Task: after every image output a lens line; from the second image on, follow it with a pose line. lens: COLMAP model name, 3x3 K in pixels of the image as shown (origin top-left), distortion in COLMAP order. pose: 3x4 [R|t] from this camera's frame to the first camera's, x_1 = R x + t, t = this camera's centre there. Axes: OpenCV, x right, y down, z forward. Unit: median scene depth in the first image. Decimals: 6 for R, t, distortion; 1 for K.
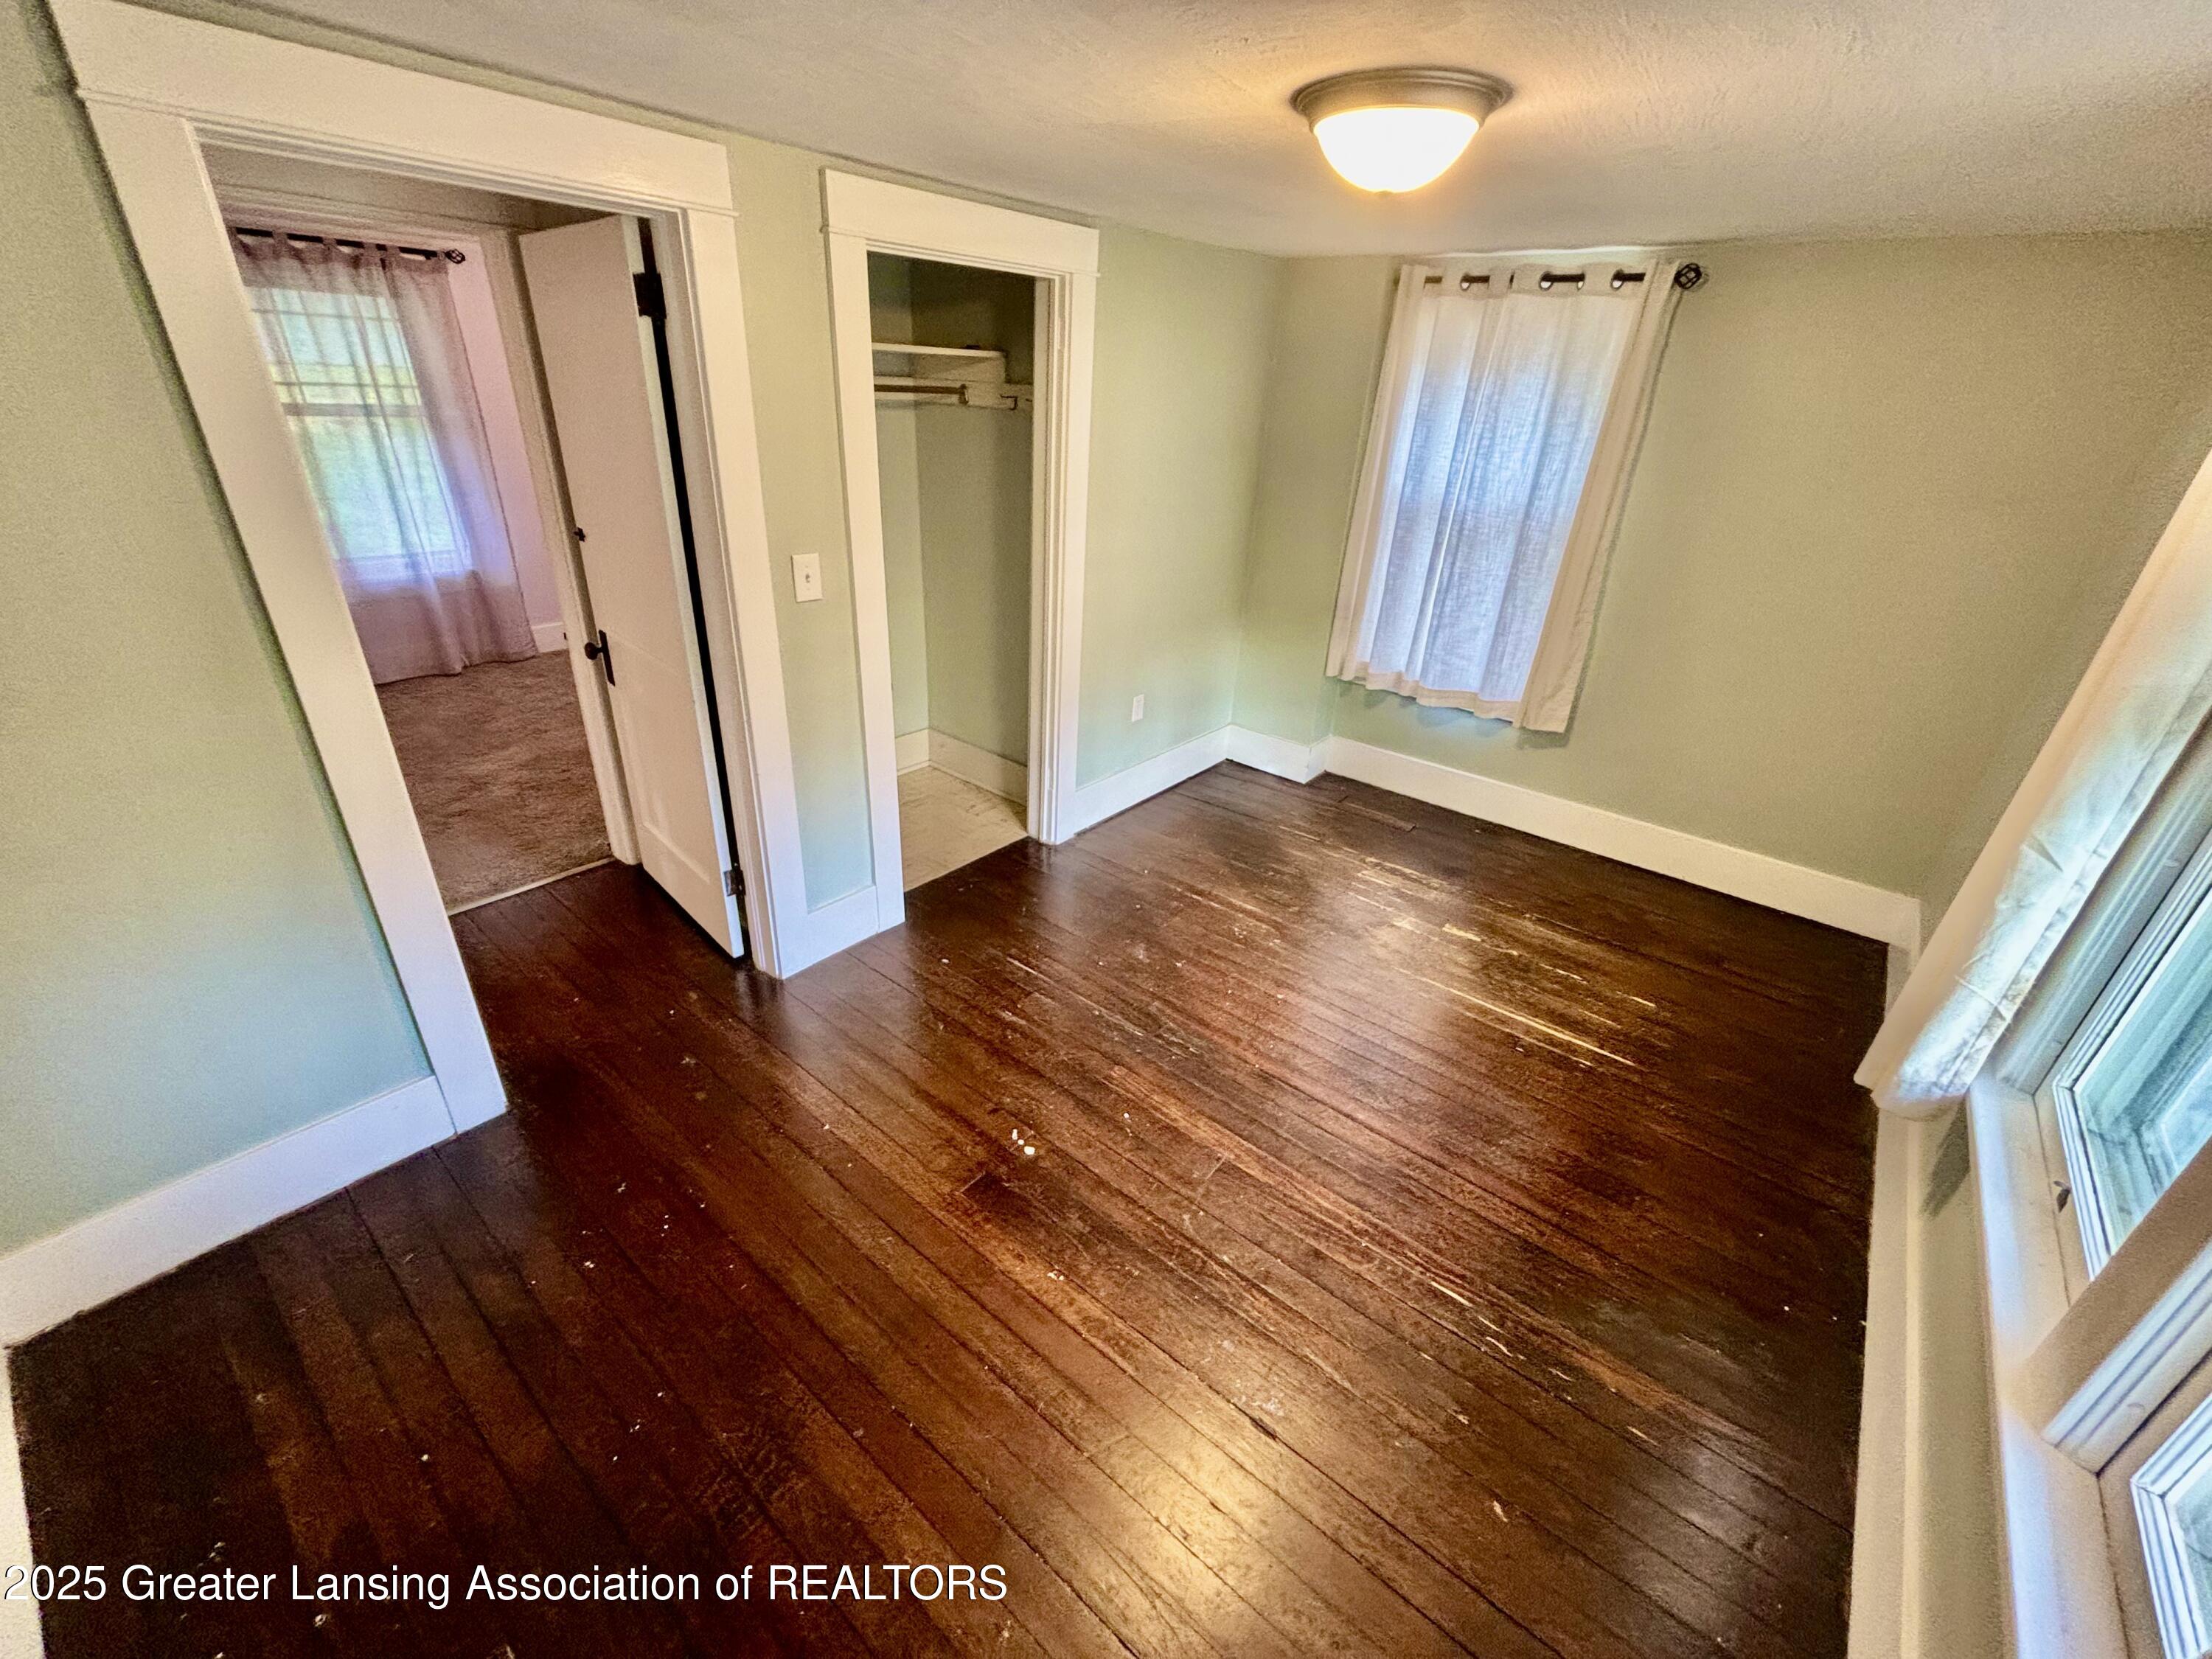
lens RADIAL K [[901.1, 0, 1106.2], [0, 901.1, 826.0], [0, 0, 1]] dist [0.008508, 0.000968]
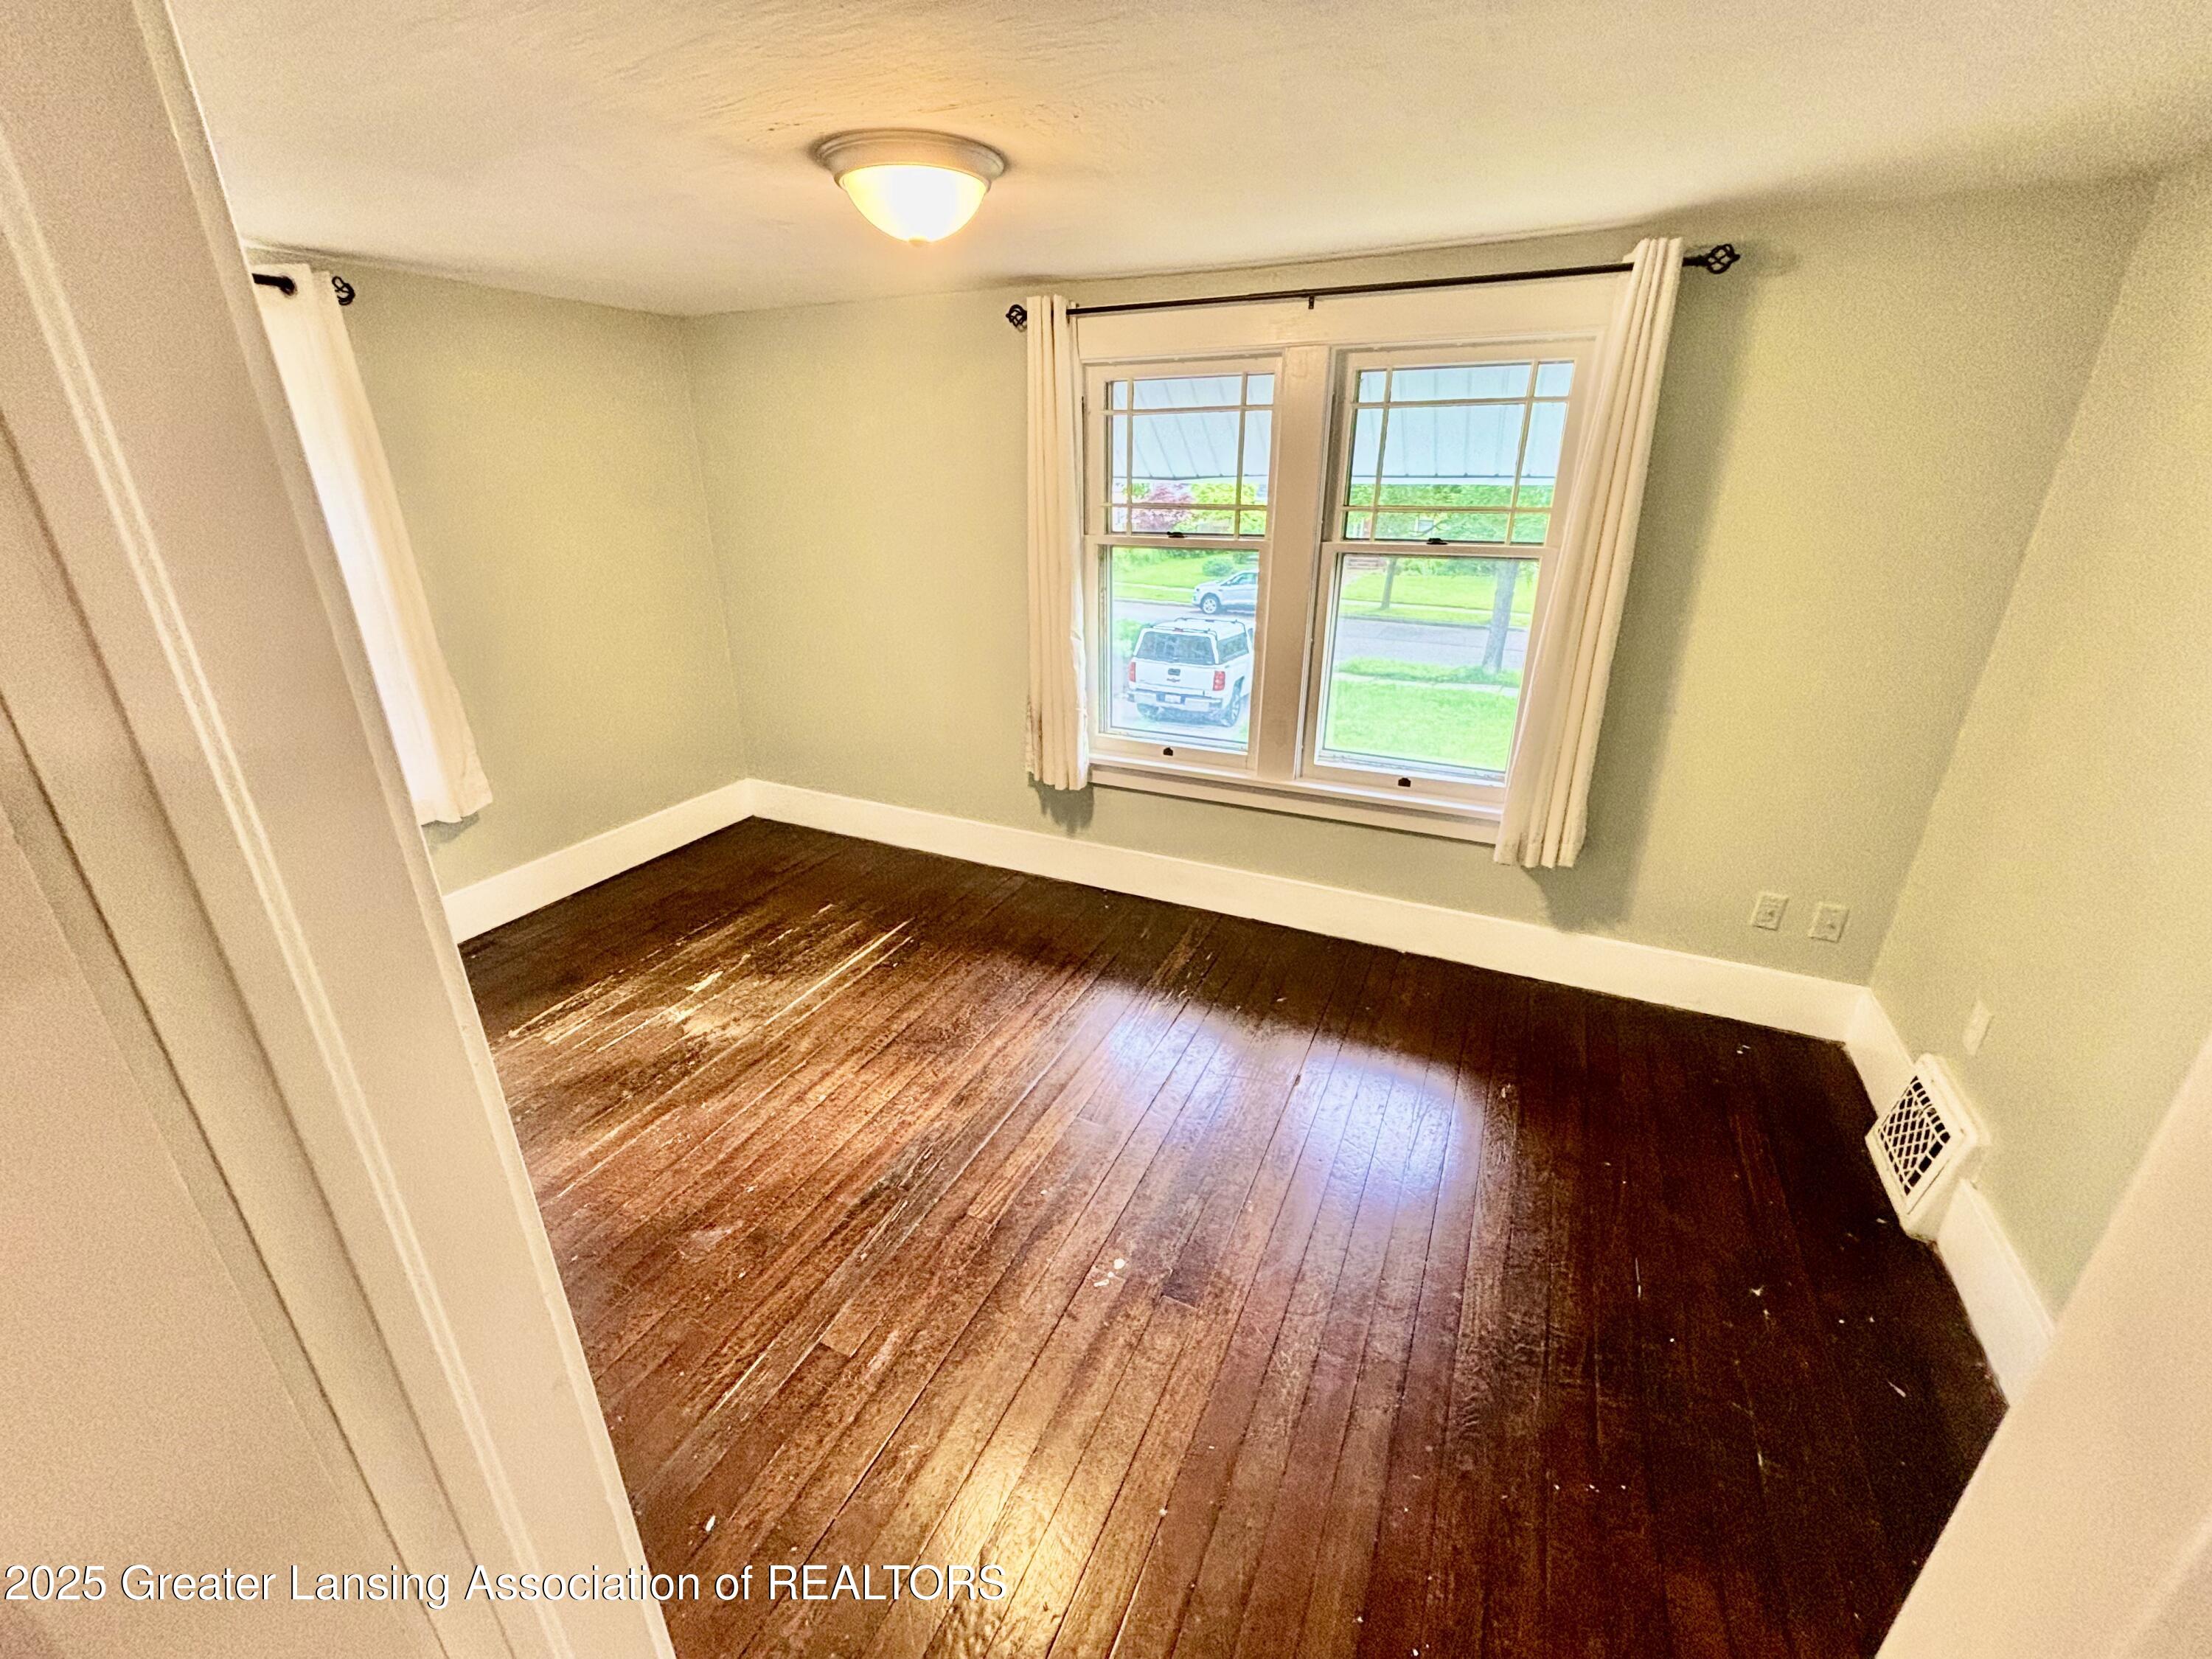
lens RADIAL K [[901.1, 0, 1108.7], [0, 901.1, 828.3], [0, 0, 1]] dist [0.008508, 0.000968]
pose [[-0.244691, -0.409595, 0.878839, -0.535614], [0.422131, 0.770981, 0.476858, -0.312630], [-0.872887, 0.487668, -0.015749, 0.628489]]
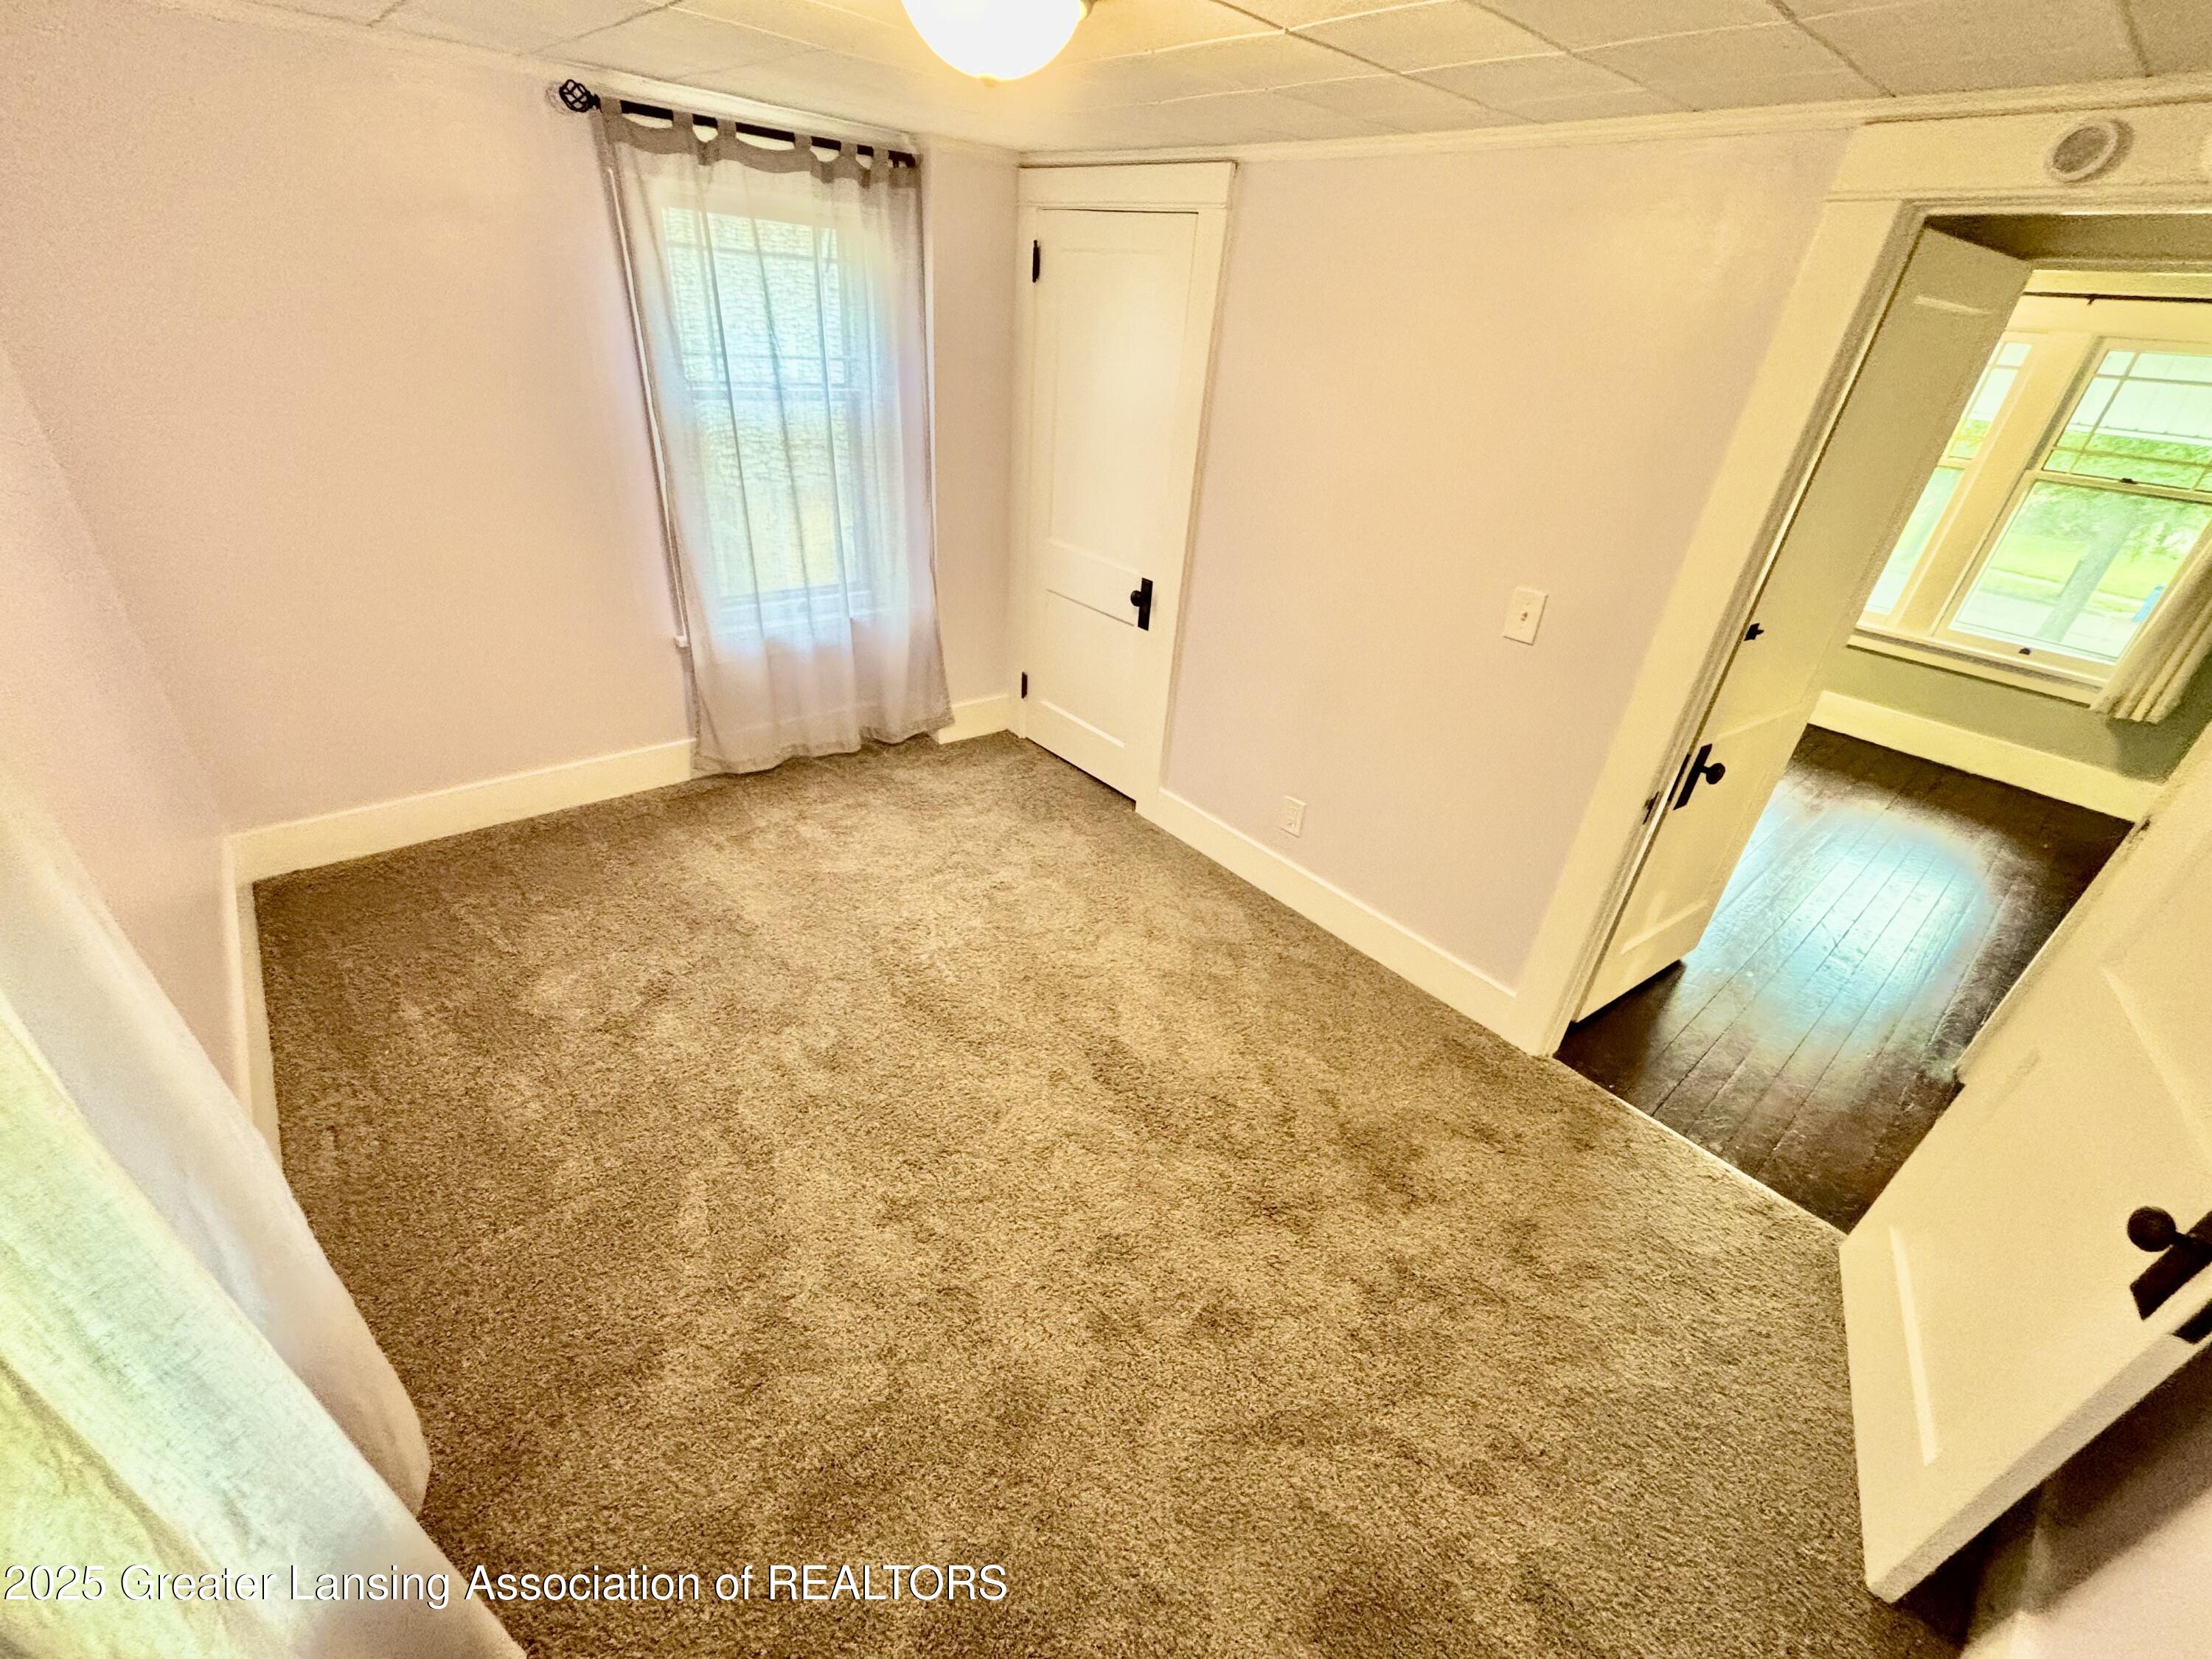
lens RADIAL K [[901.1, 0, 1113.7], [0, 901.1, 827.9], [0, 0, 1]] dist [0.008508, 0.000968]
pose [[0.164475, -0.525046, 0.835030, -1.148144], [0.372305, 0.816986, 0.440368, -0.605116], [-0.913421, 0.238456, 0.329851, 1.091300]]
